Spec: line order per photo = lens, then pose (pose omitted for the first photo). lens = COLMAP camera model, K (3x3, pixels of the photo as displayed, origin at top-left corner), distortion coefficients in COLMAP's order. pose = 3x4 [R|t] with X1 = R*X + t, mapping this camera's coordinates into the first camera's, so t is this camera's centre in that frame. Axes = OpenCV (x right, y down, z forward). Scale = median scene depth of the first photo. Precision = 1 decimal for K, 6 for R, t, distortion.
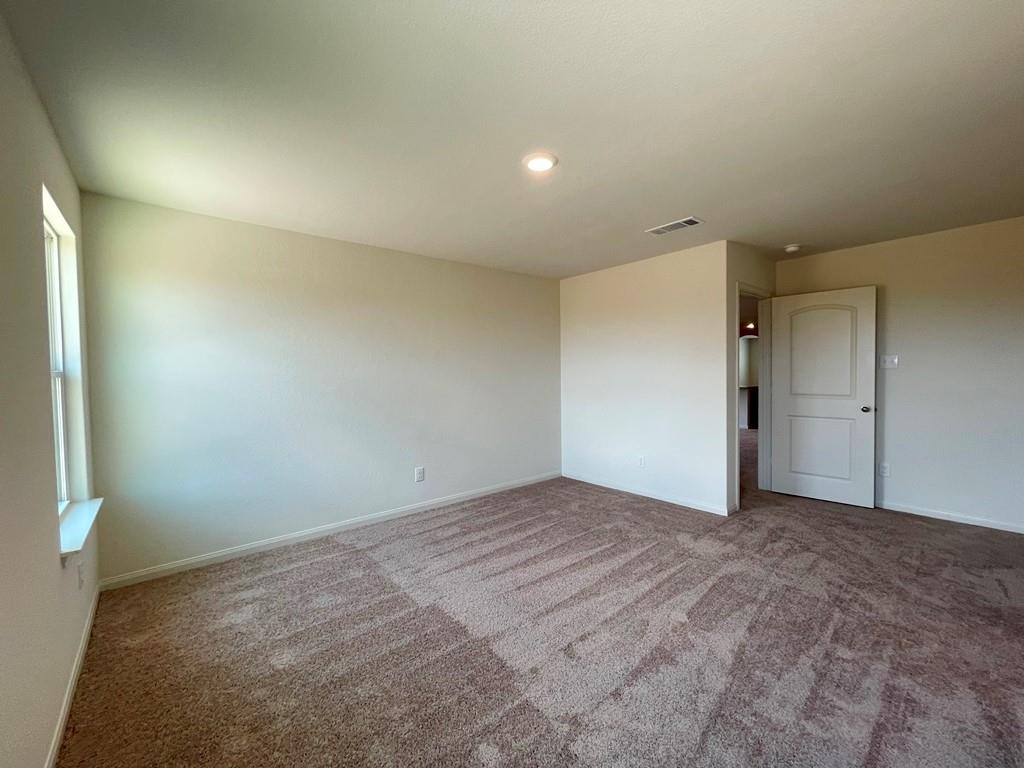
lens RADIAL K [[417.9, 0, 512.0], [0, 417.9, 384.0], [0, 0, 1]] dist [-0.001074, 0.001284]
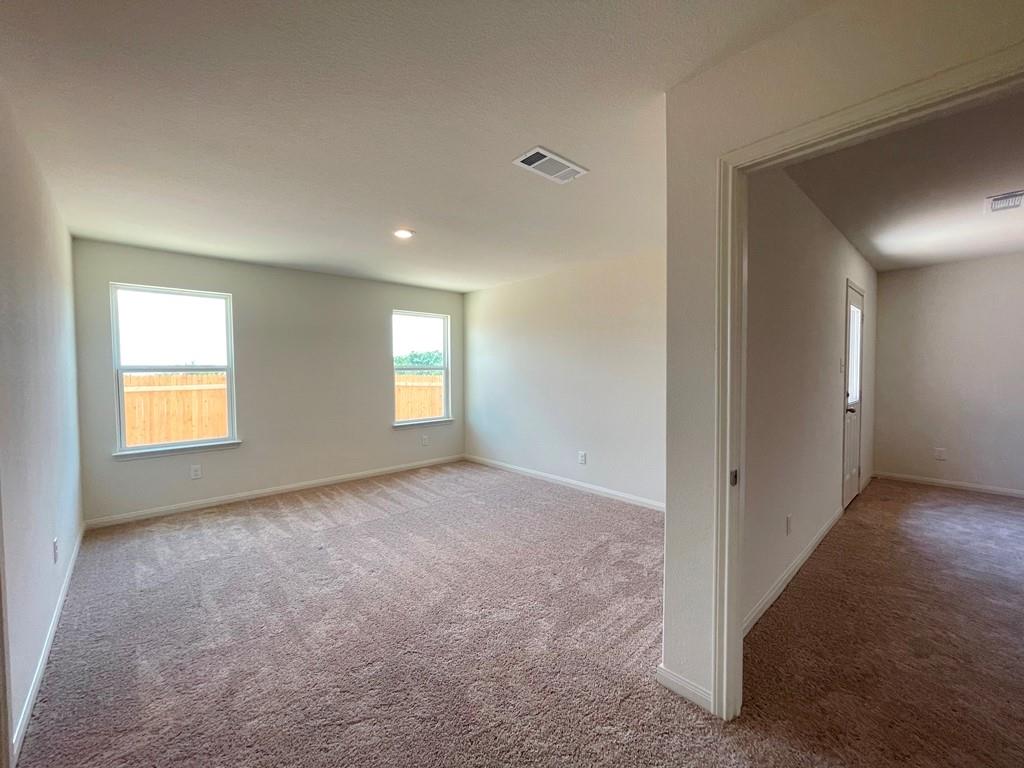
lens RADIAL K [[410.3, 0, 516.8], [0, 410.3, 380.2], [0, 0, 1]] dist [0.011665, -0.005567]
pose [[0.052622, 0.039391, -0.997837, 1.052522], [-0.027853, 0.998891, 0.037963, -0.042827], [0.998226, 0.025795, 0.053661, 0.886631]]
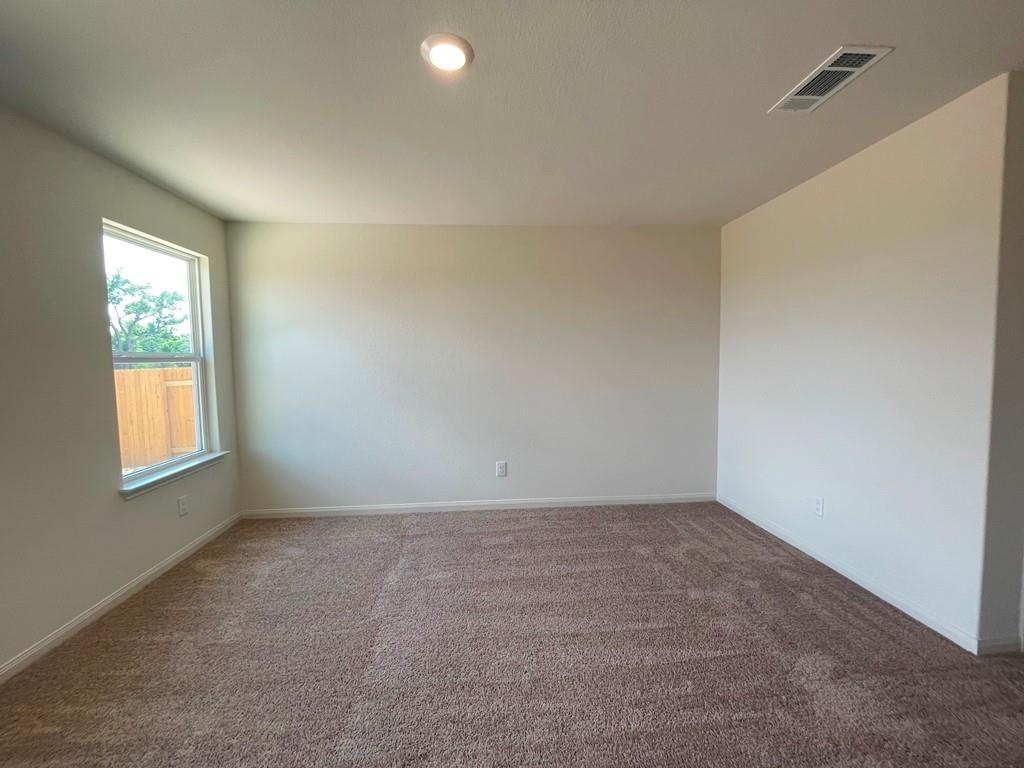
lens RADIAL K [[417.9, 0, 512.0], [0, 417.9, 384.0], [0, 0, 1]] dist [-0.001074, 0.001284]
pose [[0.811809, 0.041828, -0.582423, 0.380748], [-0.017456, 0.998724, 0.047394, -0.015837], [0.583662, -0.028308, 0.811503, 0.324995]]
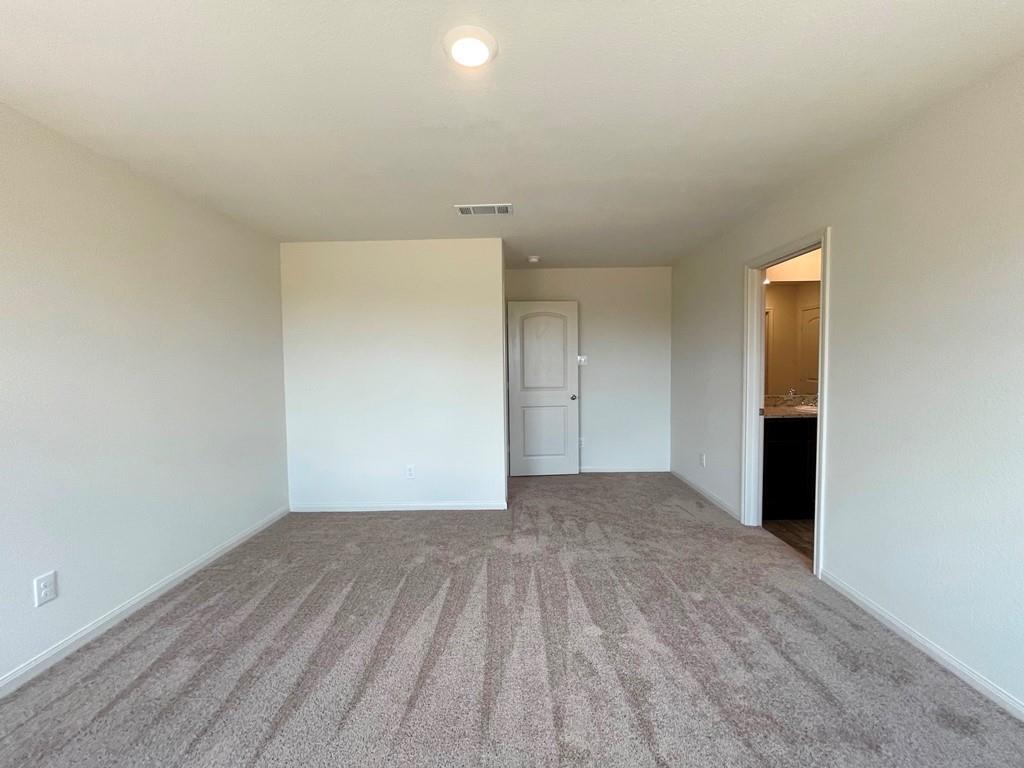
lens RADIAL K [[417.9, 0, 512.0], [0, 417.9, 384.0], [0, 0, 1]] dist [-0.001074, 0.001284]
pose [[0.654083, -0.029889, 0.755832, -0.267253], [0.027135, 0.999503, 0.016042, -0.007637], [-0.755936, 0.010016, 0.654569, 0.347274]]
